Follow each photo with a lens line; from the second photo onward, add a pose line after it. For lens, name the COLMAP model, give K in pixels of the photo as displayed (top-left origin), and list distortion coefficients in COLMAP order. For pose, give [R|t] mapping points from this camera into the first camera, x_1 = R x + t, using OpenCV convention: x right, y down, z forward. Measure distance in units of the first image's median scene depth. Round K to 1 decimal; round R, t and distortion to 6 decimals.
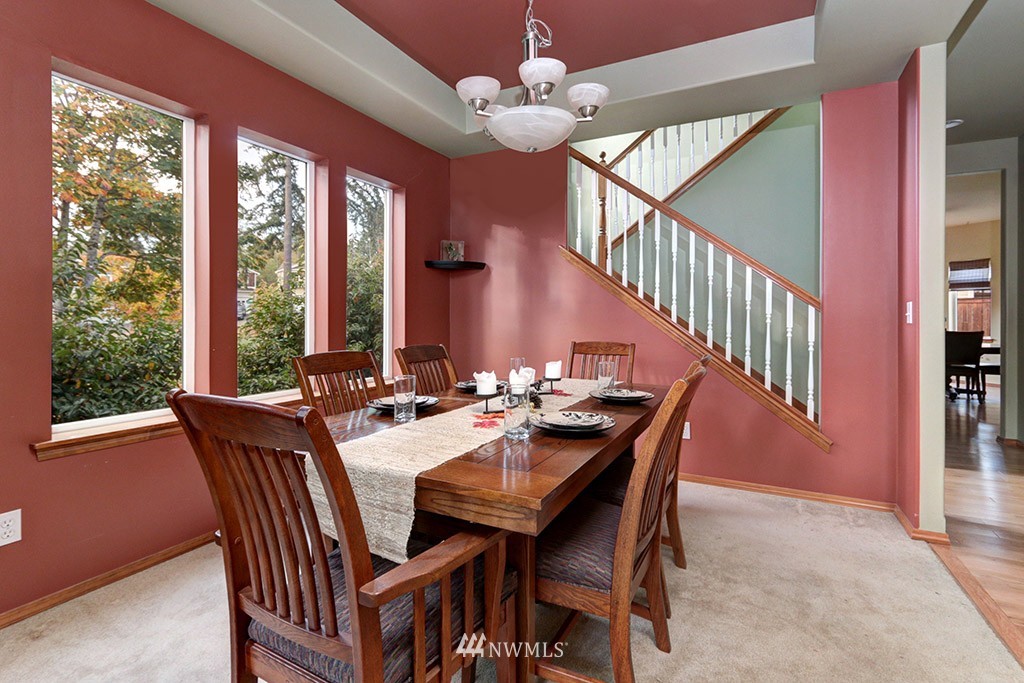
lens RADIAL K [[468.4, 0, 509.5], [0, 468.4, 323.3], [0, 0, 1]] dist [0.000649, 0.000050]
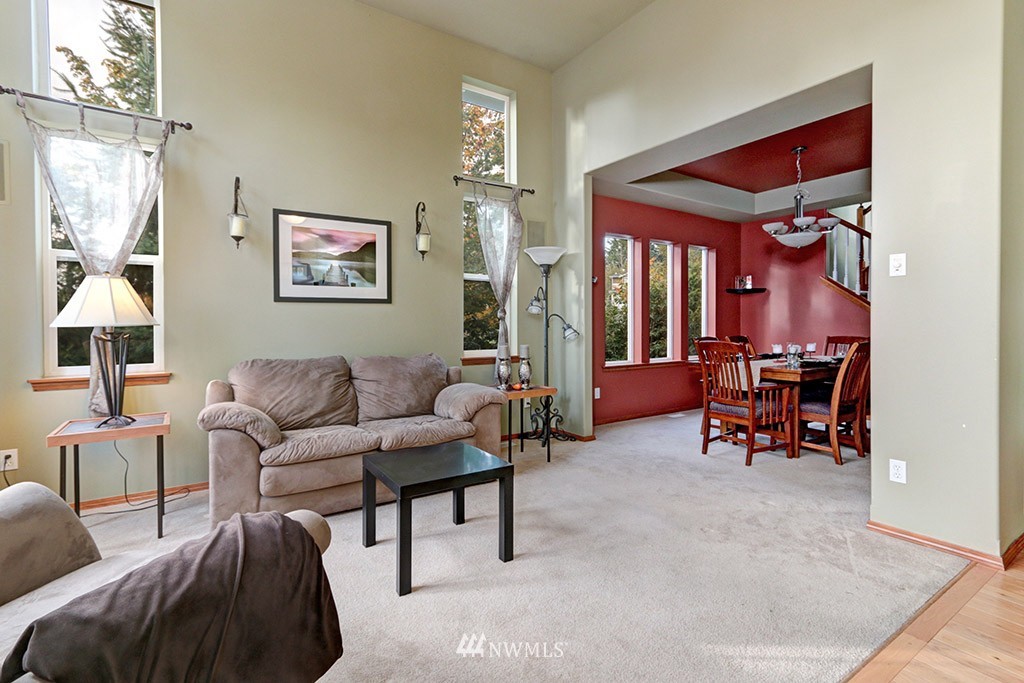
lens RADIAL K [[468.4, 0, 509.5], [0, 468.4, 323.3], [0, 0, 1]] dist [0.000649, 0.000050]
pose [[0.873268, 0.003282, -0.487229, -0.039631], [-0.006058, 0.999973, -0.004122, 0.005610], [0.487203, 0.006551, 0.873264, -0.928713]]
